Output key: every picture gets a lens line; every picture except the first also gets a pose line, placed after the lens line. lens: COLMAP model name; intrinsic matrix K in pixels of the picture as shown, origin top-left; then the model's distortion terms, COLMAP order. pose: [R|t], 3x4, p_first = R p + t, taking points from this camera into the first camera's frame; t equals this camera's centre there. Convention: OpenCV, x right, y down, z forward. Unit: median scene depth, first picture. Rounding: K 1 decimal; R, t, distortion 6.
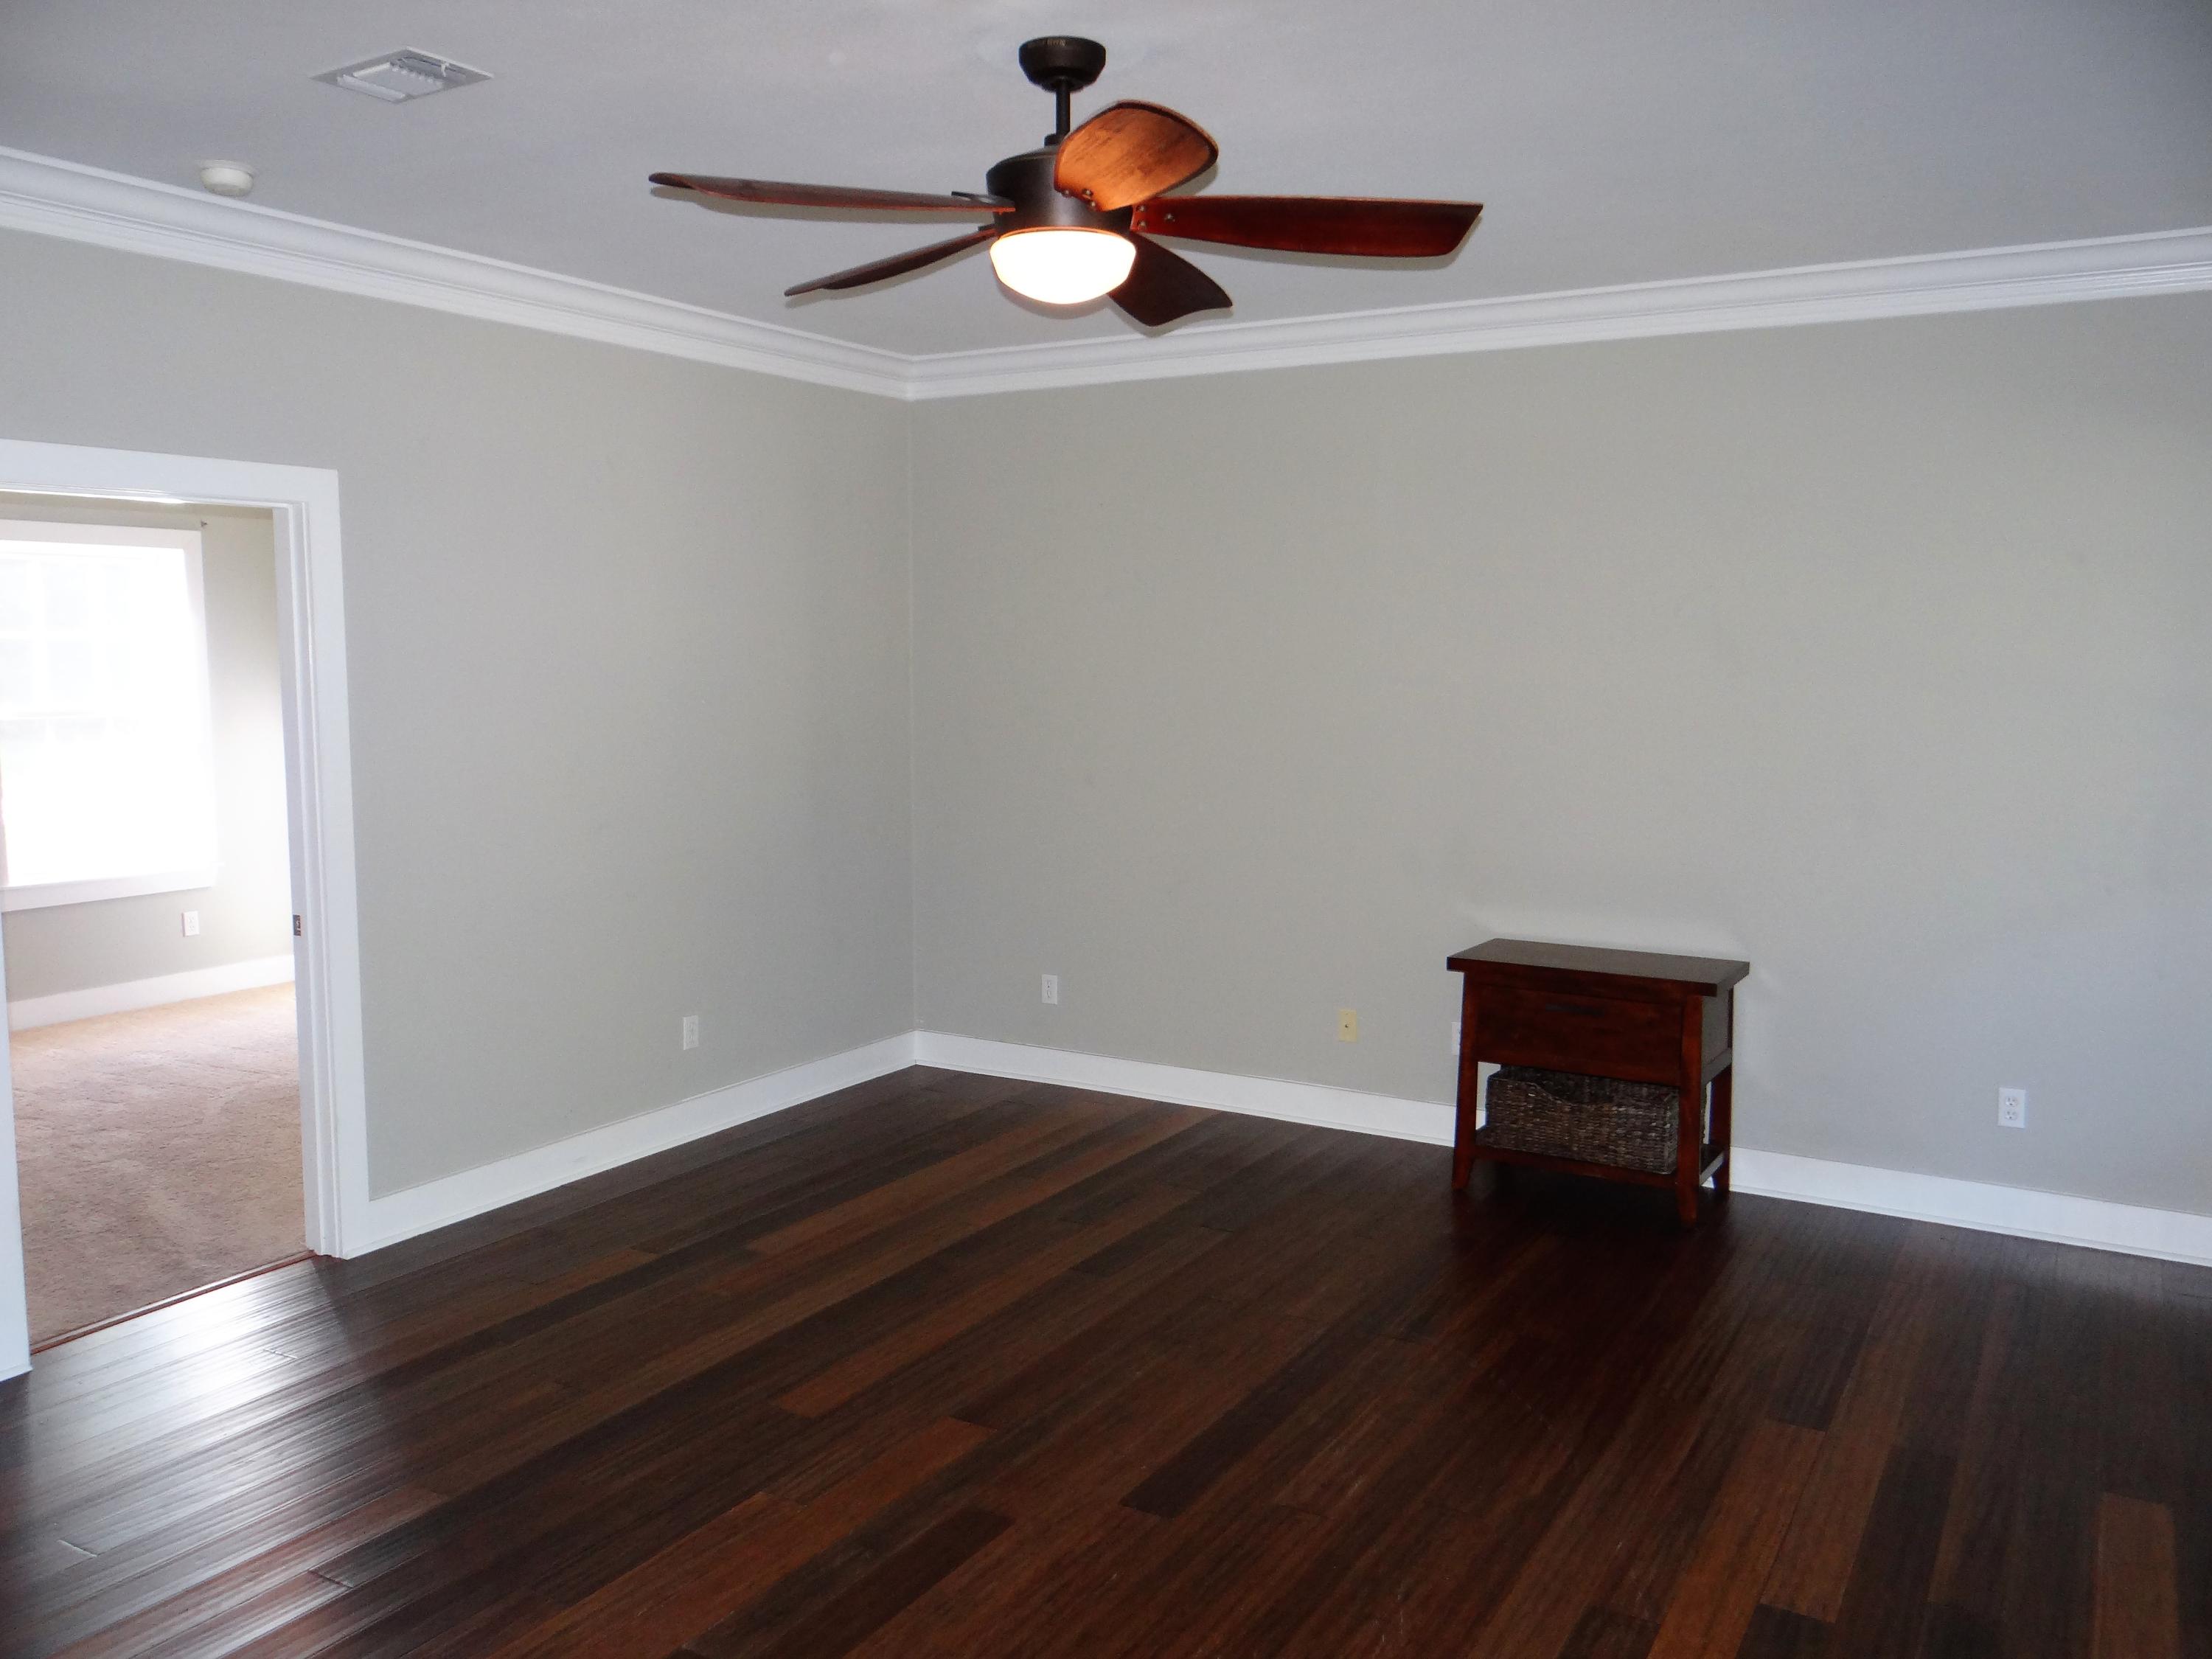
lens RADIAL K [[1747.6, 0, 1092.2], [0, 1747.6, 823.1], [0, 0, 1]] dist [0.009137, -0.013107]
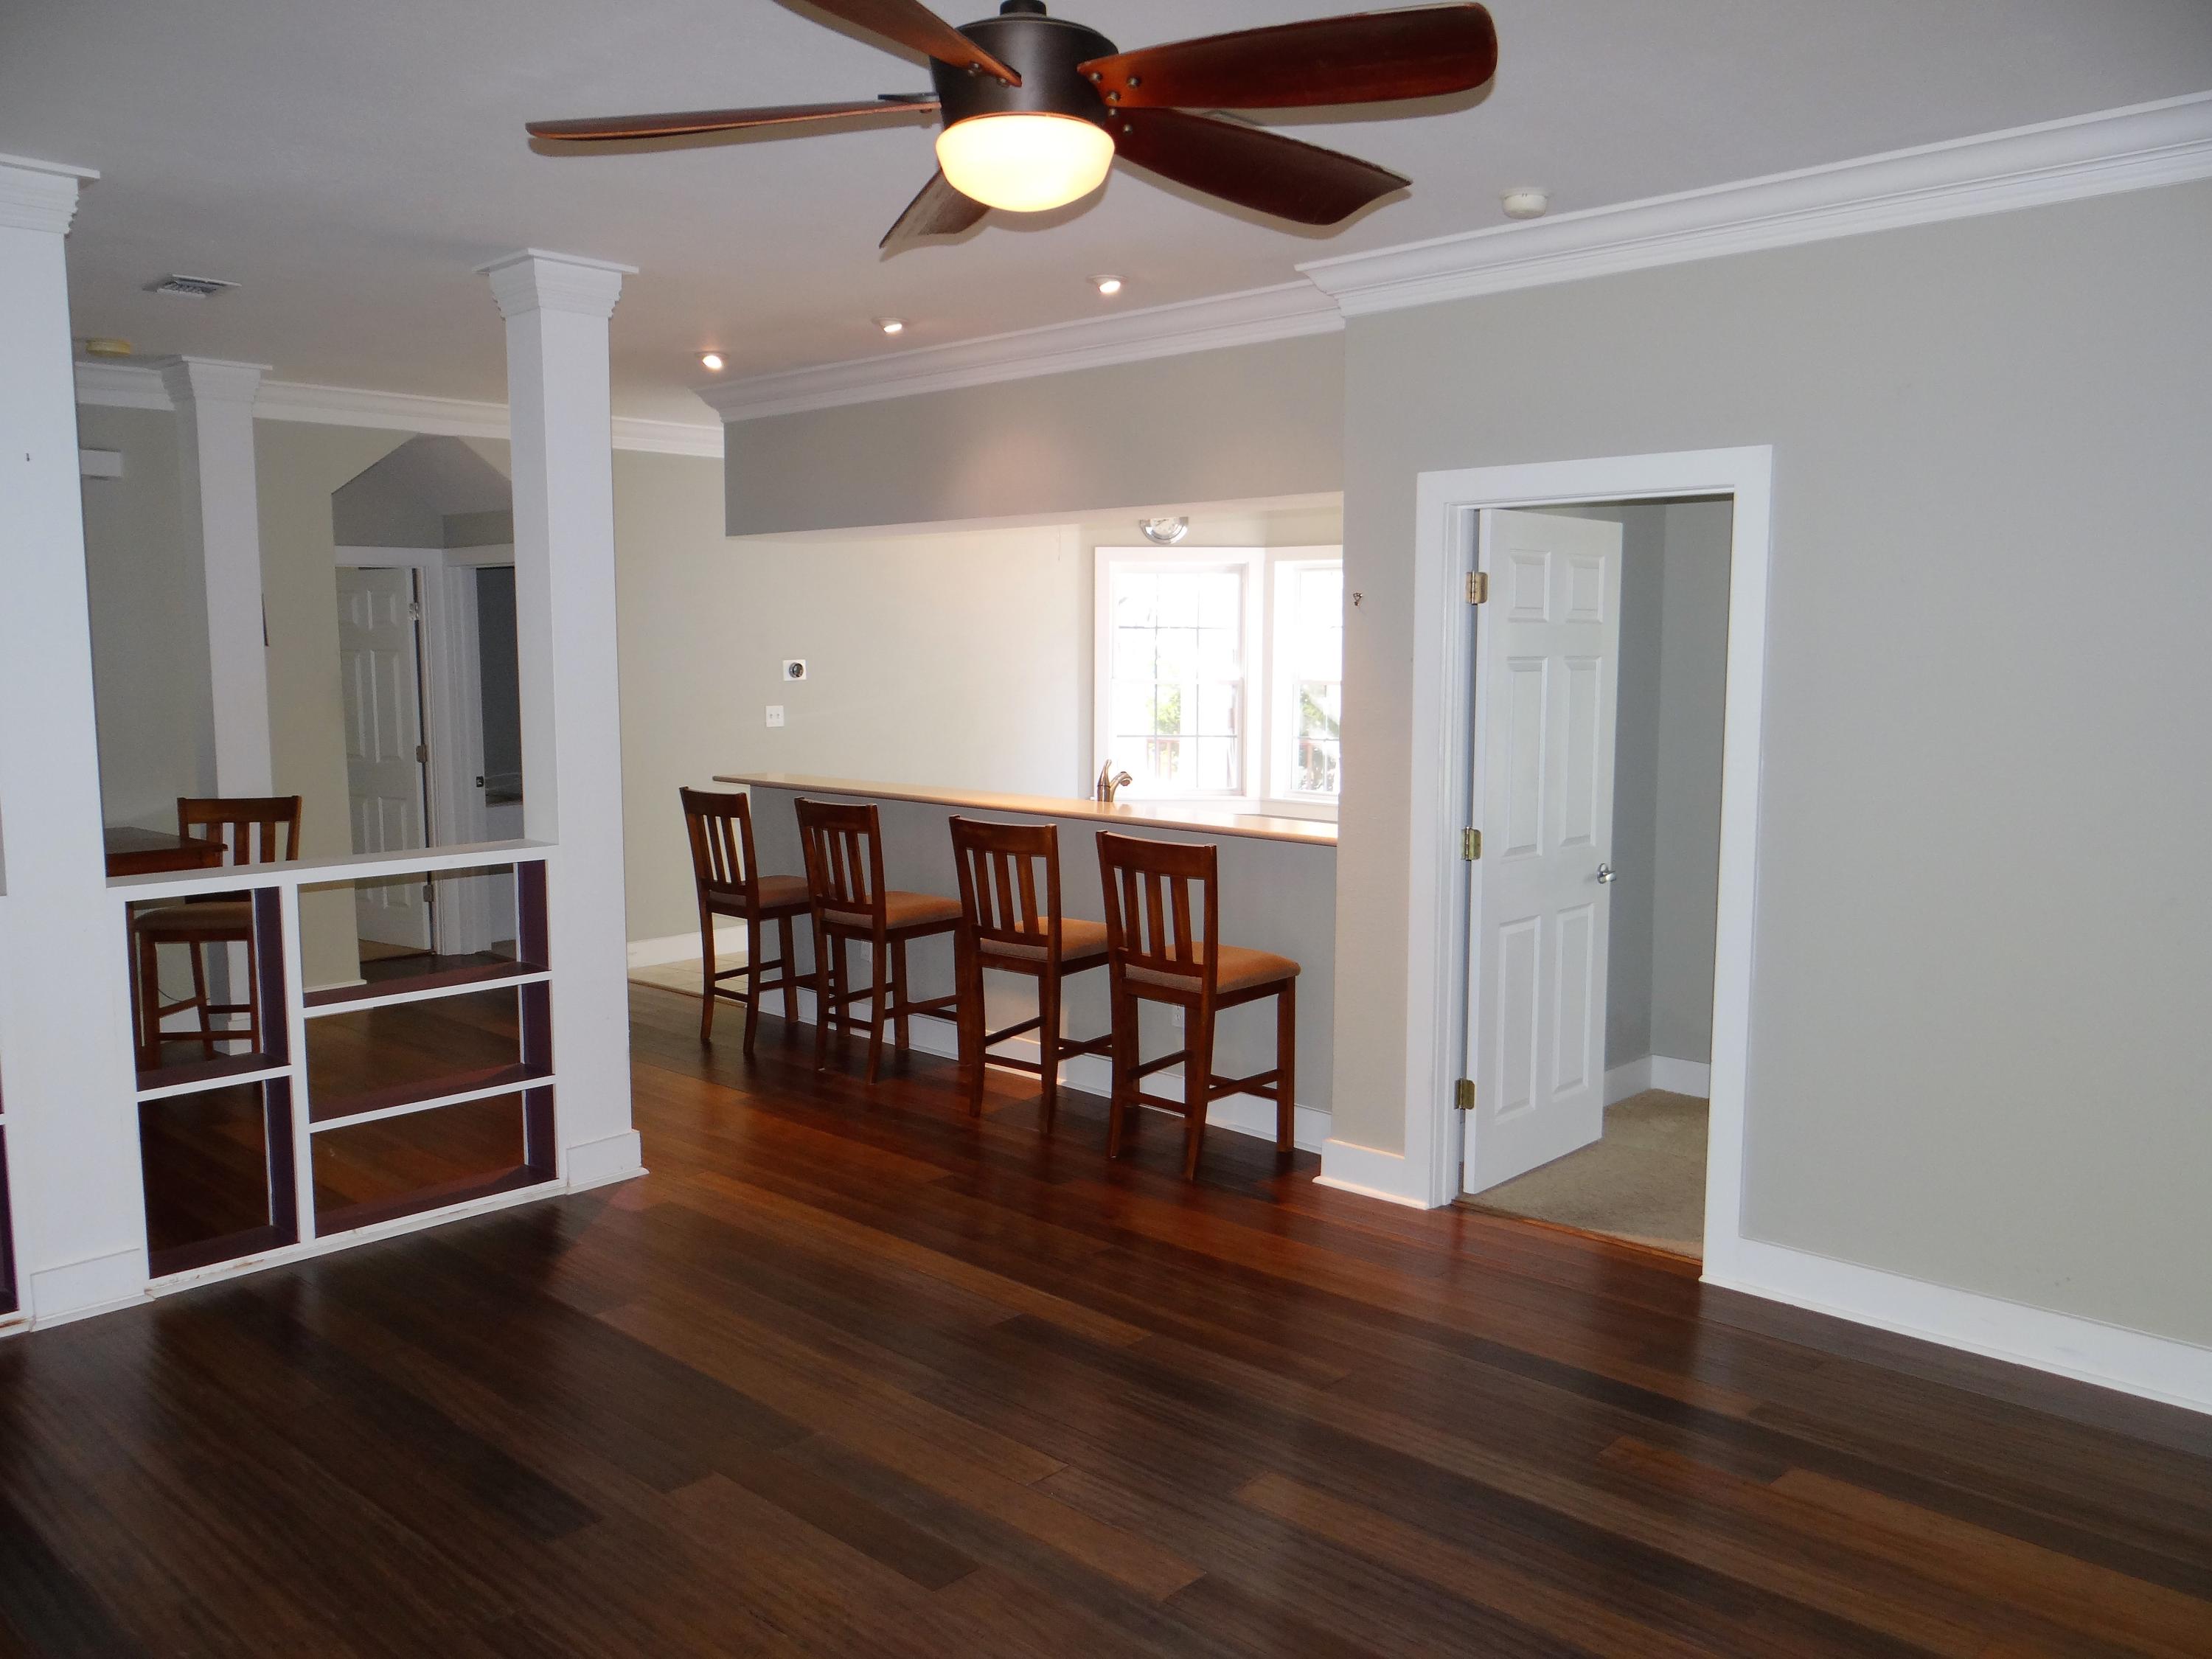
lens RADIAL K [[1747.6, 0, 1098.8], [0, 1747.6, 825.4], [0, 0, 1]] dist [0.009137, -0.013107]
pose [[-0.205122, 0.108718, -0.972679, 0.502583], [-0.104074, 0.985754, 0.132127, -0.080623], [0.973187, 0.128333, -0.190885, 0.772581]]
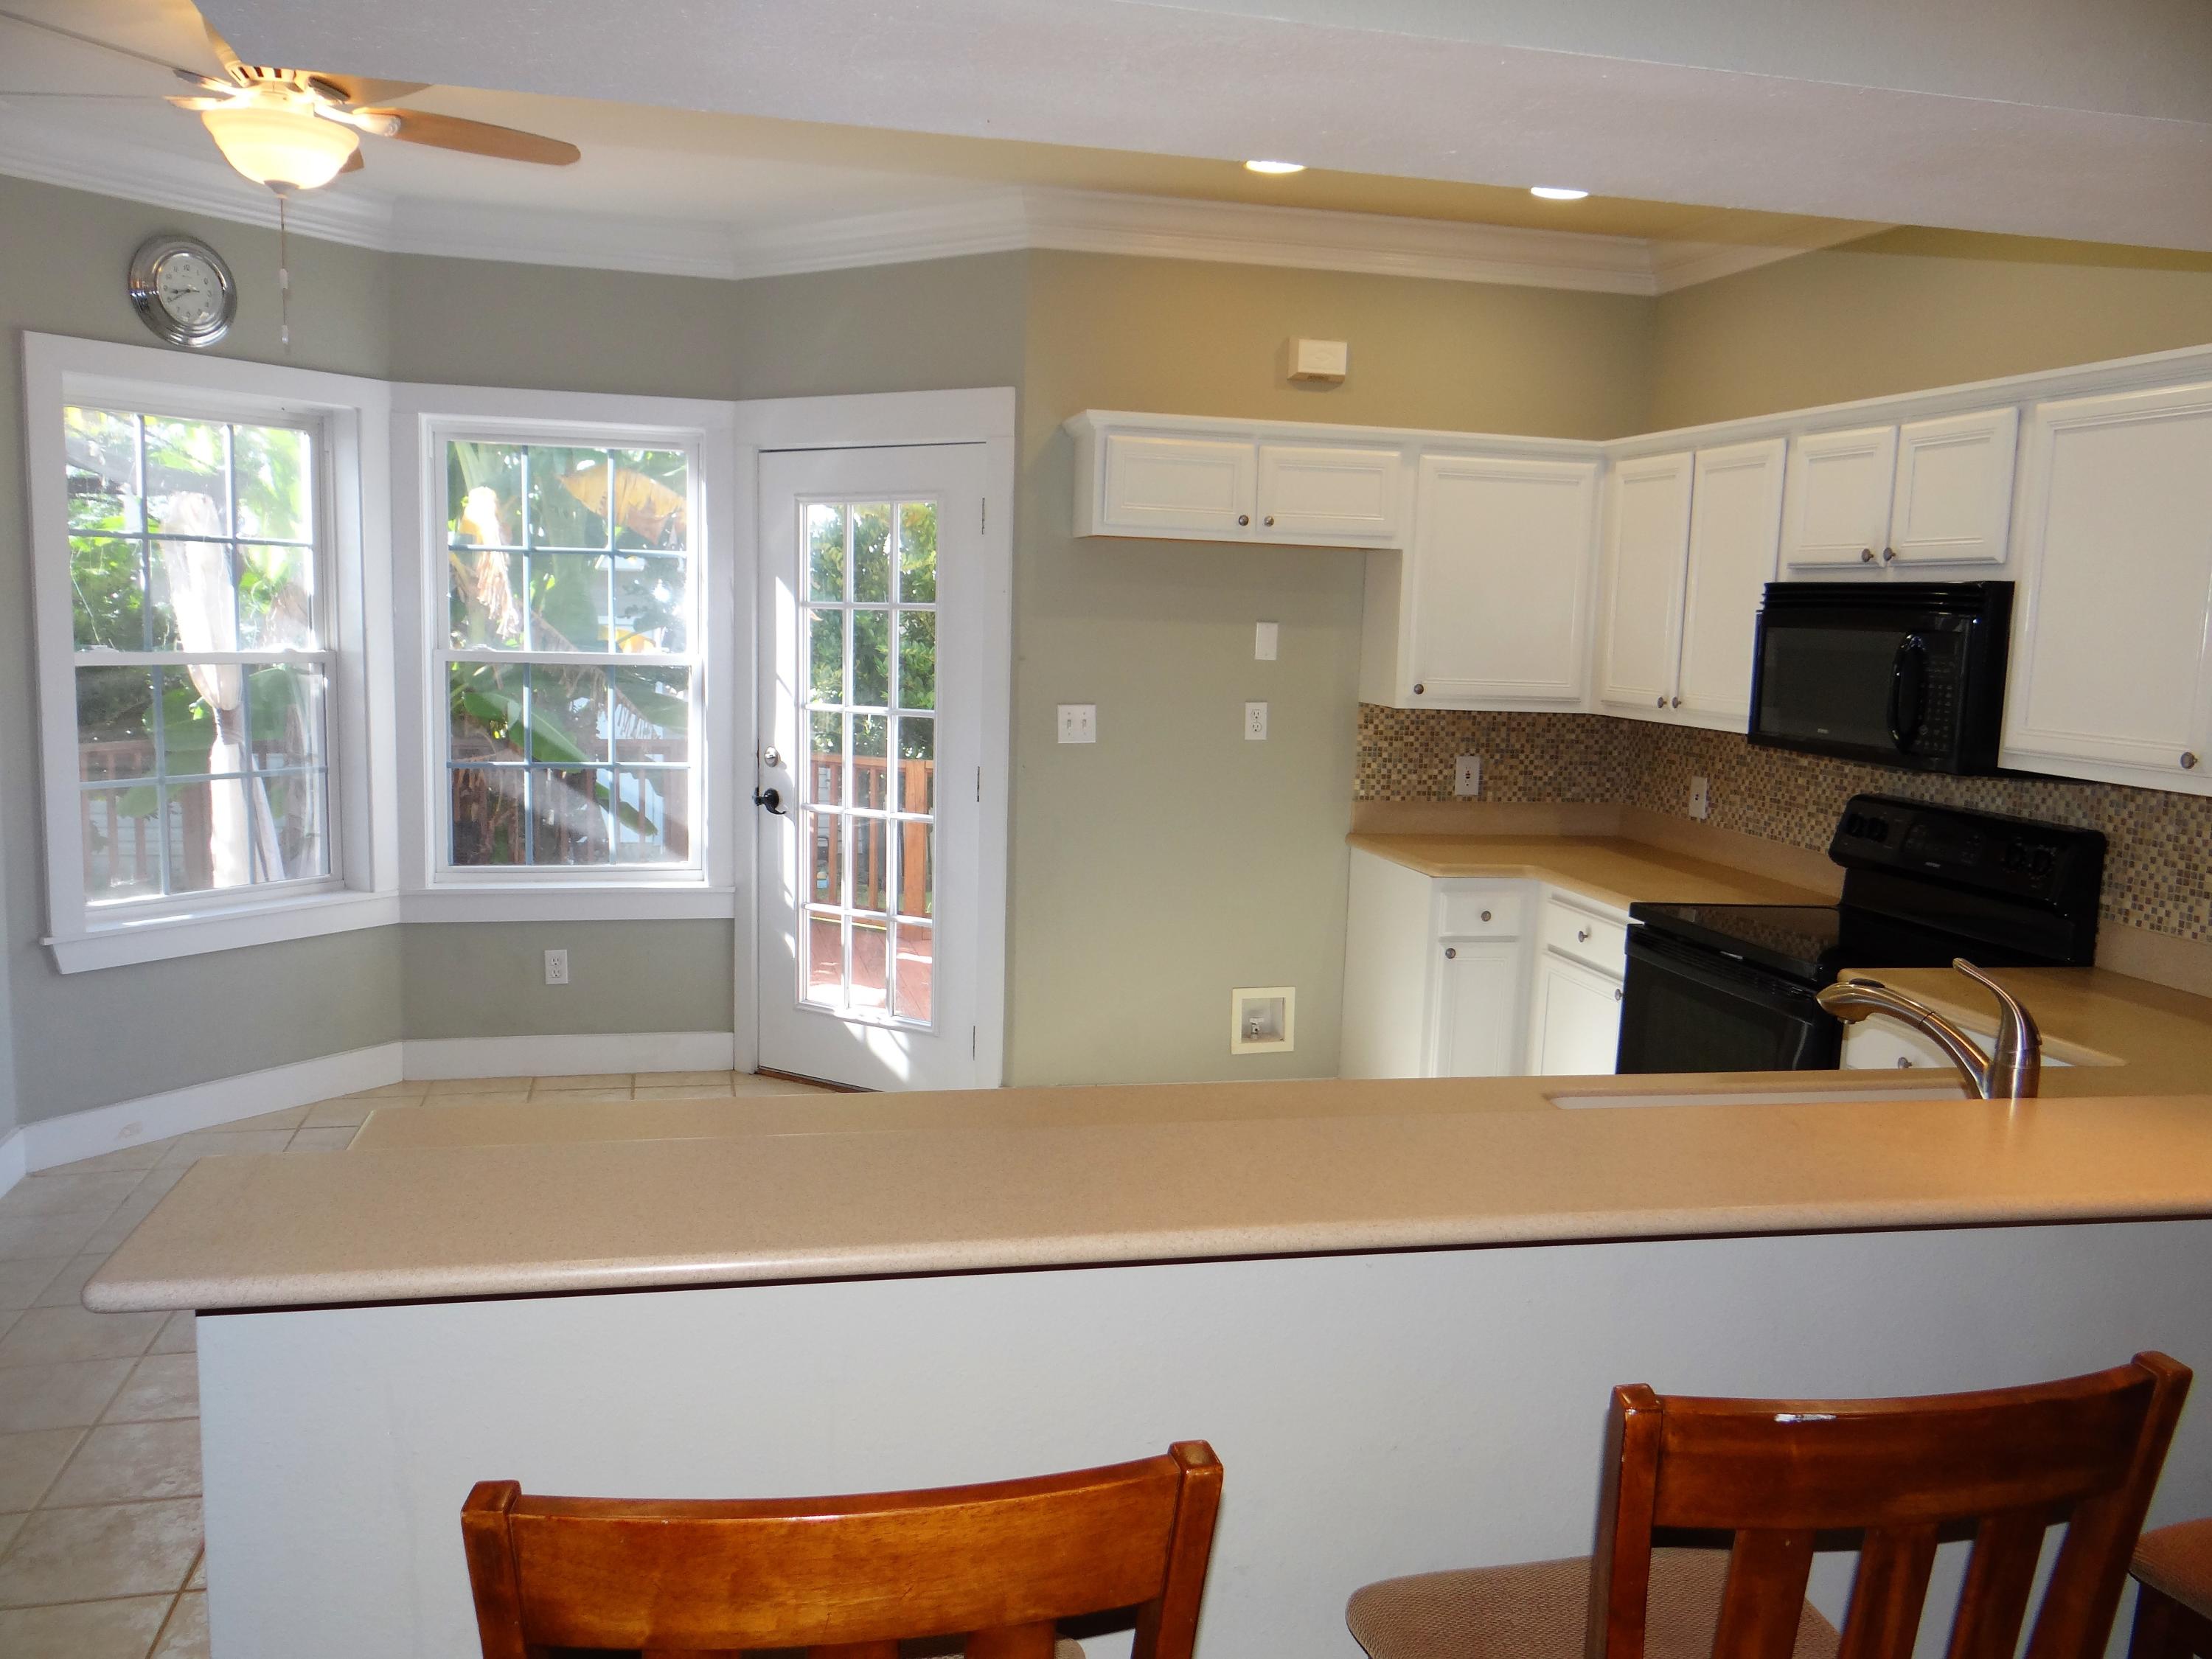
lens RADIAL K [[1747.6, 0, 1094.9], [0, 1747.6, 813.9], [0, 0, 1]] dist [0.009137, -0.013107]
pose [[0.688877, 0.115061, -0.715688, -0.603176], [-0.109146, 0.992530, 0.054511, -0.000425], [0.716614, 0.040563, 0.696290, 0.097616]]
